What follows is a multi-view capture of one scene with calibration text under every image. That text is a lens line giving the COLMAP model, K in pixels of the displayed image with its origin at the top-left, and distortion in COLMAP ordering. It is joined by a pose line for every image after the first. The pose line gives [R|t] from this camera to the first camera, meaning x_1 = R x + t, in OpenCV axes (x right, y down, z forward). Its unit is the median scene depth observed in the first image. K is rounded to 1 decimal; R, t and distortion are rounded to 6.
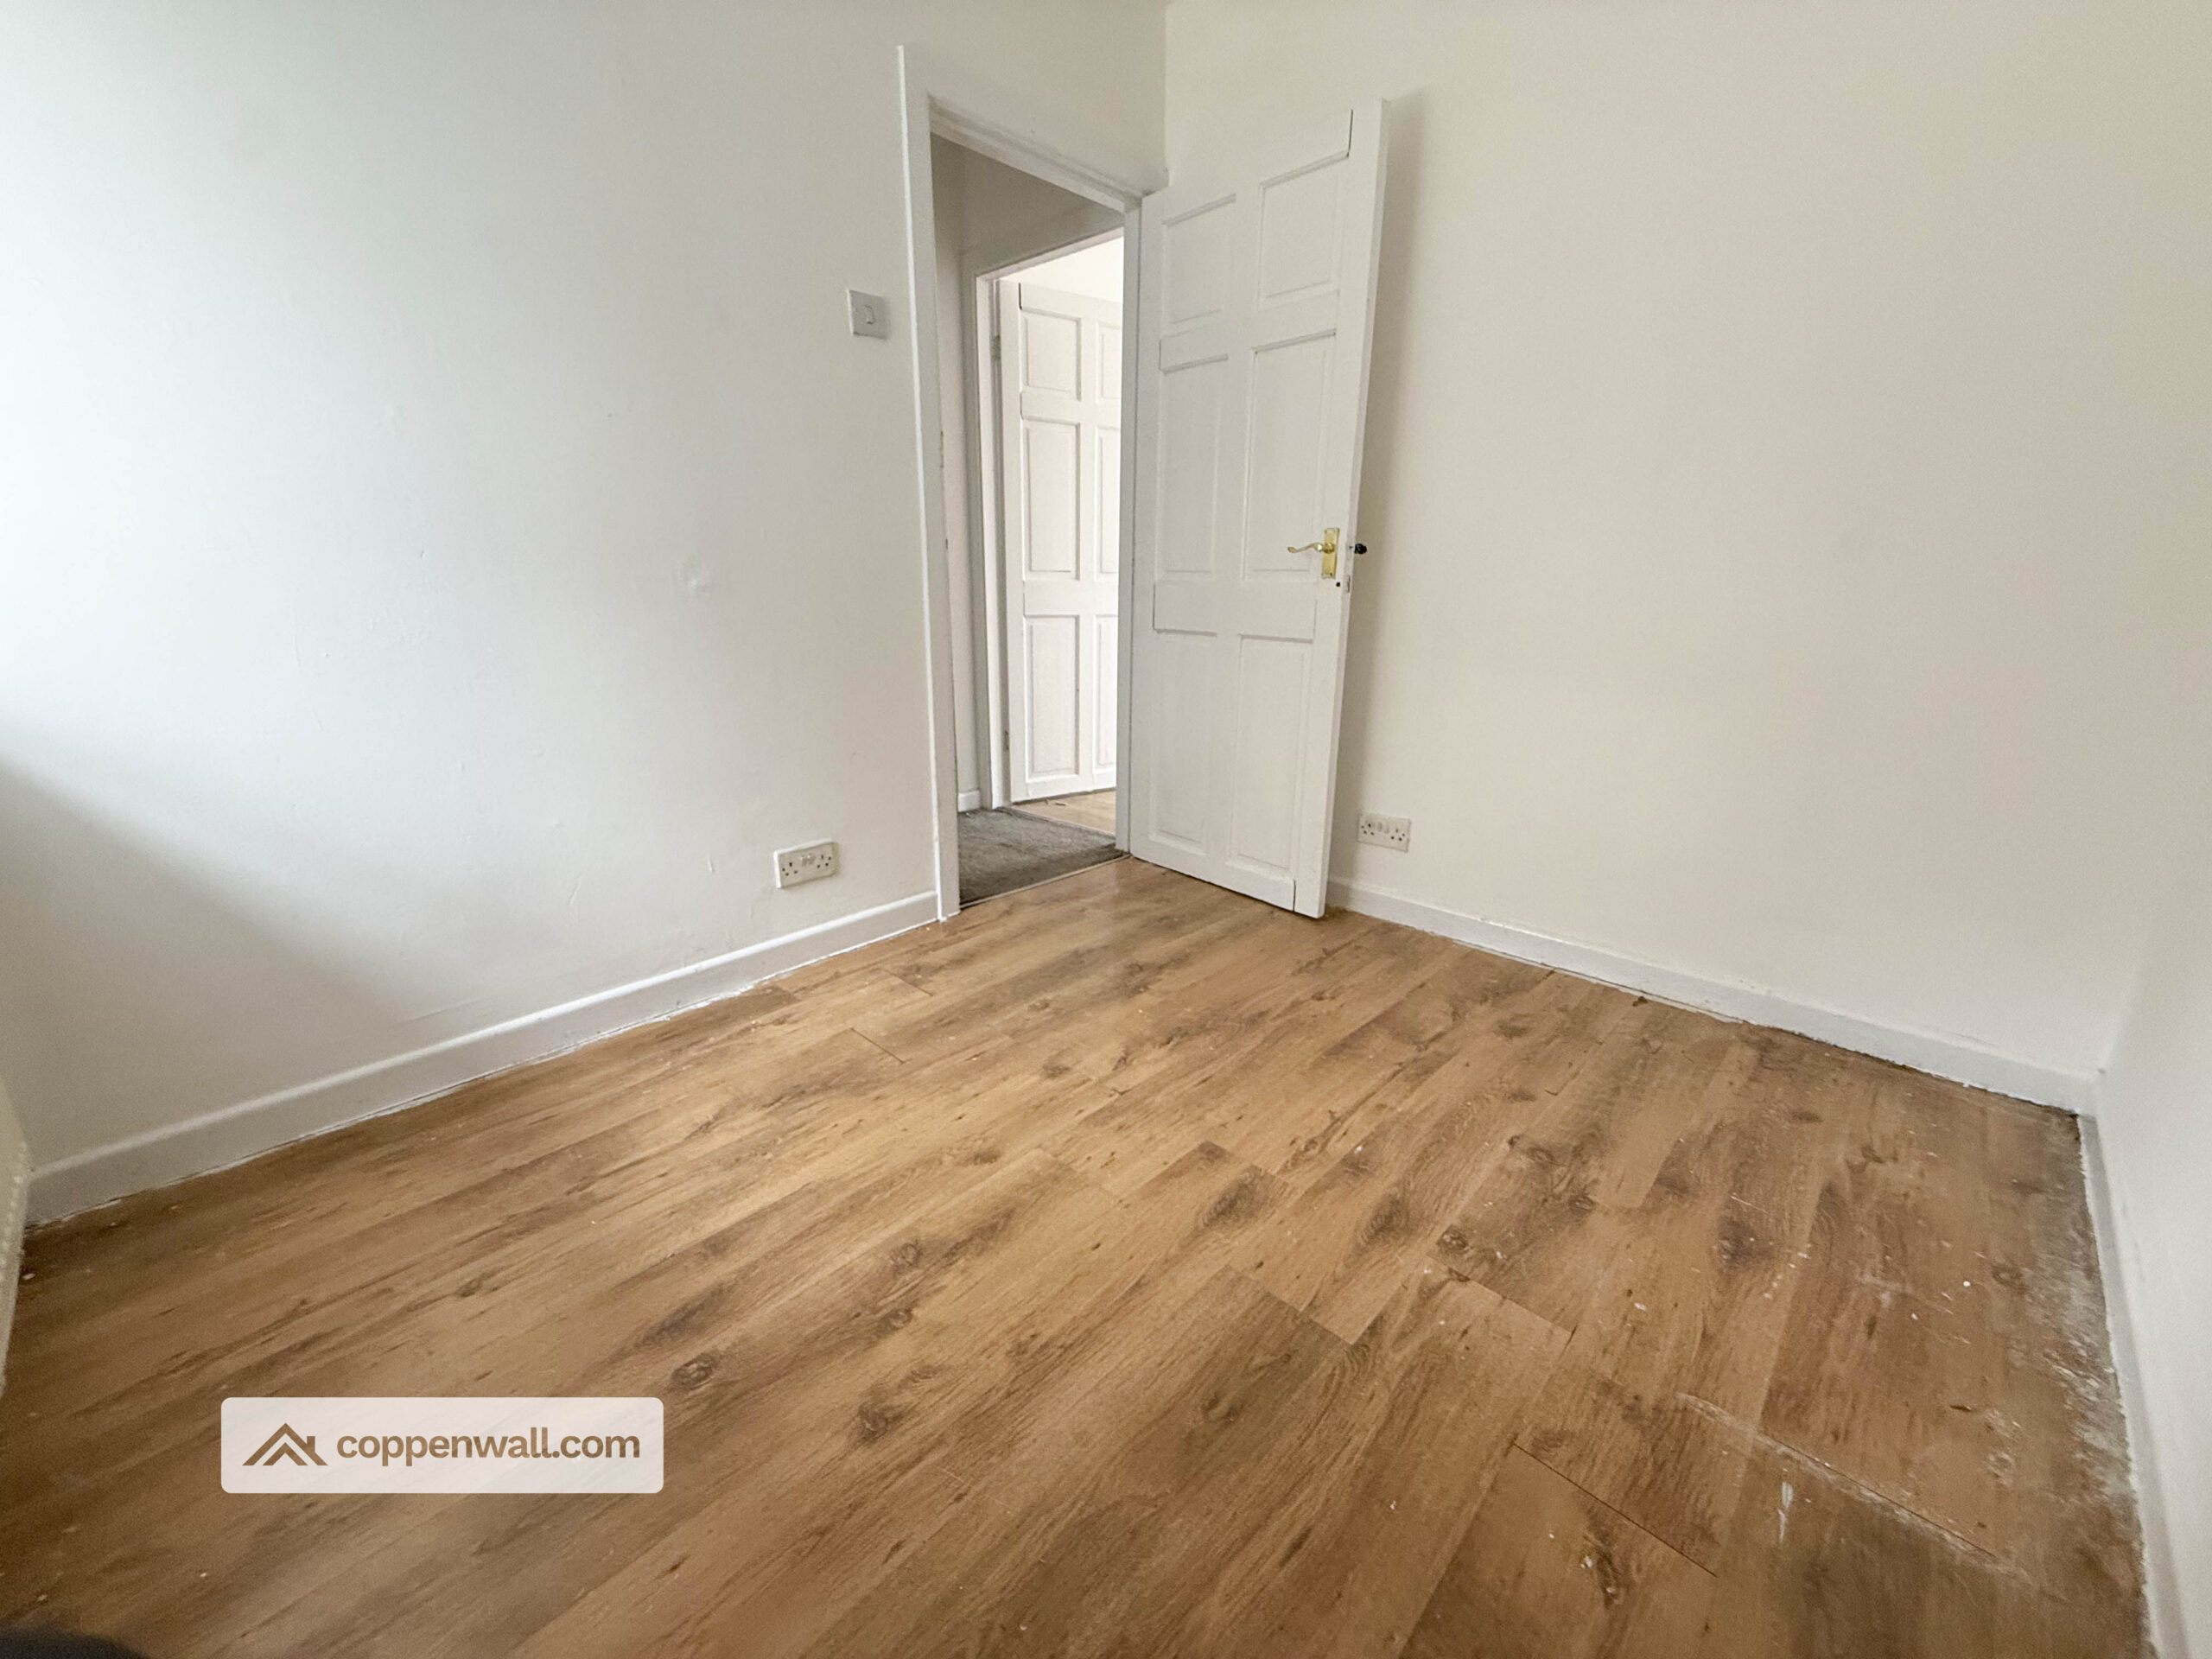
lens RADIAL K [[881.4, 0, 1097.1], [0, 881.4, 828.3], [0, 0, 1]] dist [-0.002108, 0.000999]
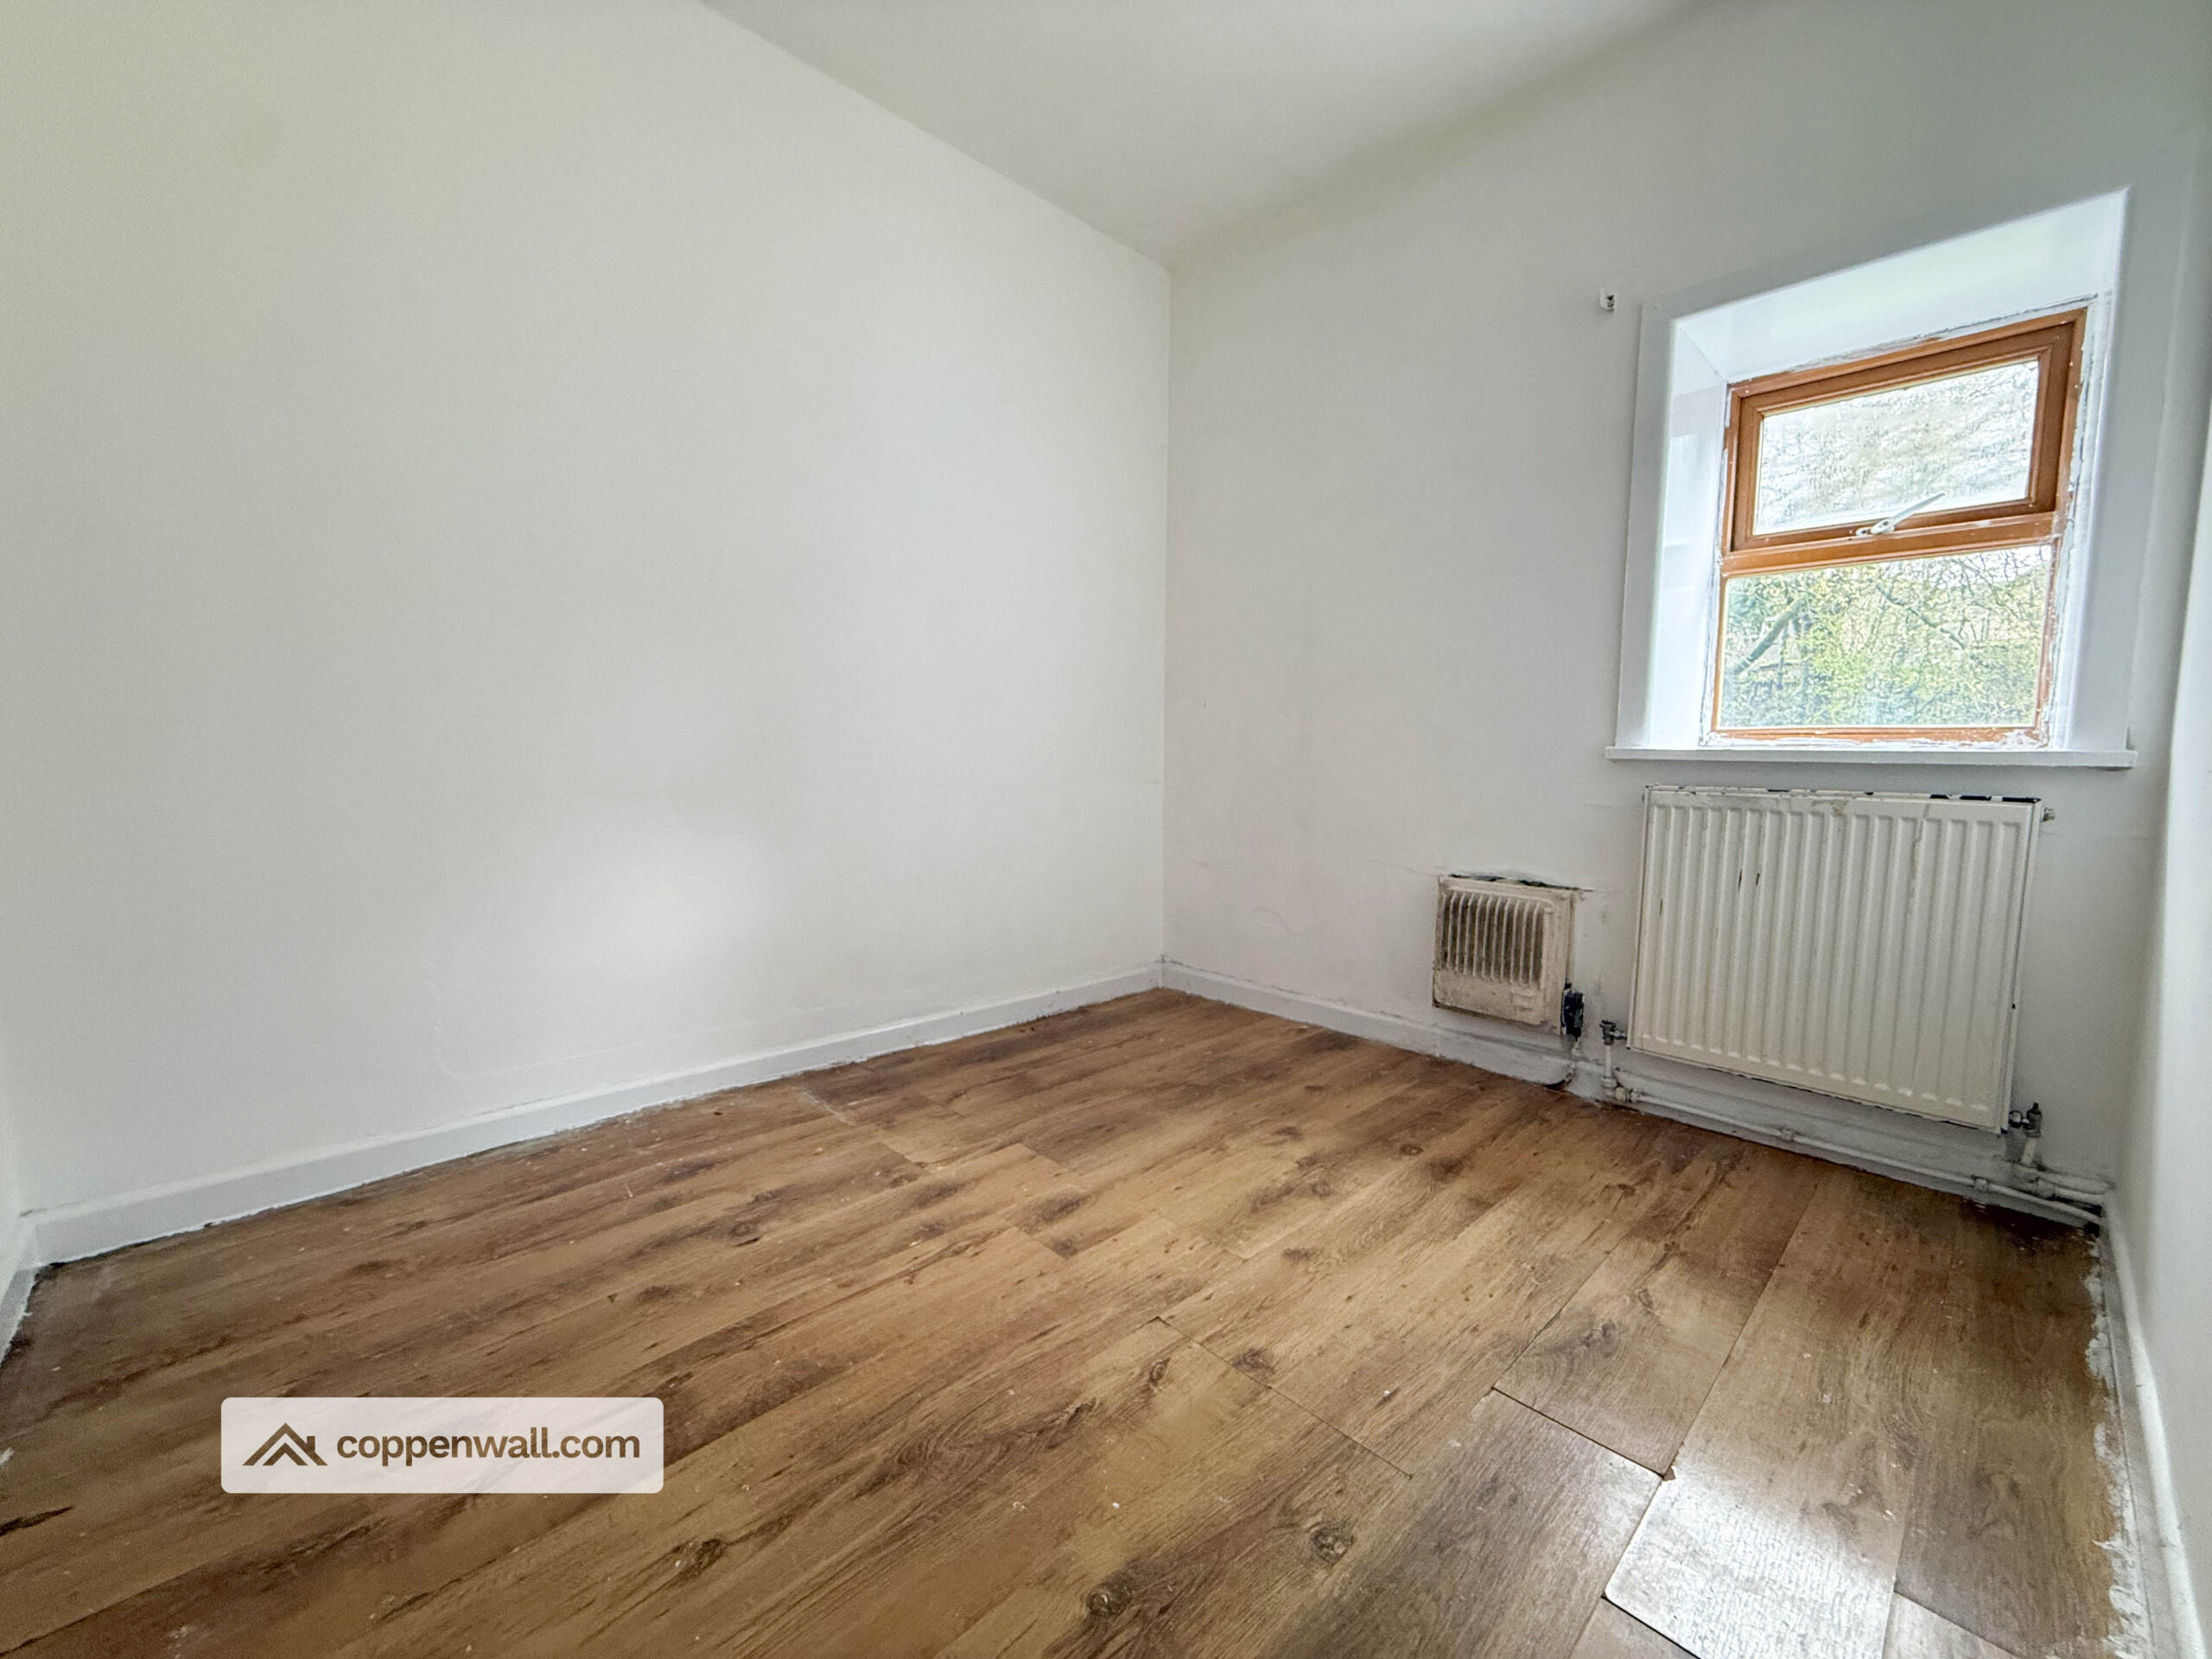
lens RADIAL K [[881.4, 0, 1108.0], [0, 881.4, 830.4], [0, 0, 1]] dist [-0.002108, 0.000999]
pose [[-0.999258, -0.015245, 0.035358, 0.058106], [-0.001340, 0.931492, 0.363759, -0.435272], [-0.038481, 0.363442, -0.930822, 1.807666]]
